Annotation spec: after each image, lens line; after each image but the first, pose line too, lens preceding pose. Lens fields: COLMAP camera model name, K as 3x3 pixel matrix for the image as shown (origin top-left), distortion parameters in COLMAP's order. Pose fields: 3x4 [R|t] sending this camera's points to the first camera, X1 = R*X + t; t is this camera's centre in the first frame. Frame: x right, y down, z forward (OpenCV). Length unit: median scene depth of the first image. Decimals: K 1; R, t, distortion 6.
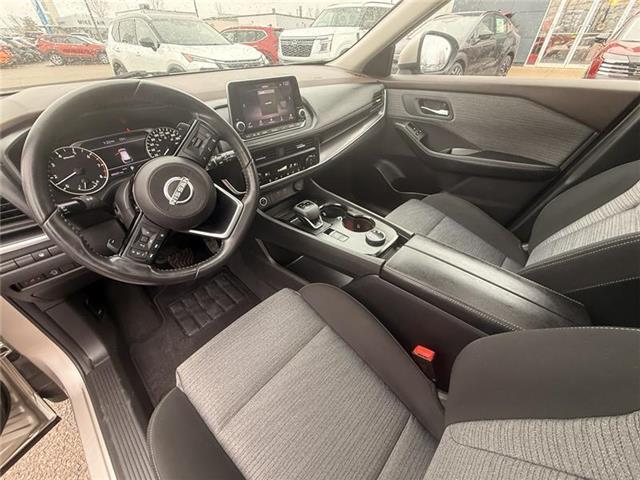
lens RADIAL K [[247.2, 0, 320.0], [0, 247.2, 240.0], [0, 0, 1]] dist [0.000133, -0.000092]
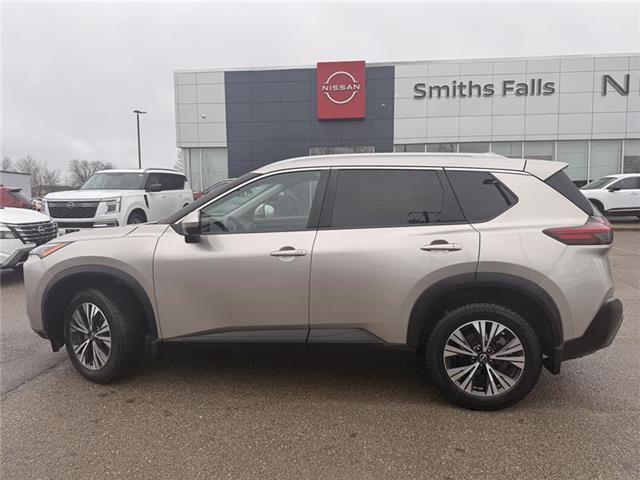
lens RADIAL K [[461.2, 0, 316.1], [0, 461.2, 240.9], [0, 0, 1]] dist [0.001321, -0.004497]
pose [[0.825776, -0.064441, 0.560304, -0.310248], [0.361589, 0.822907, -0.438267, 0.295839], [-0.432835, 0.564510, 0.702838, -0.399157]]
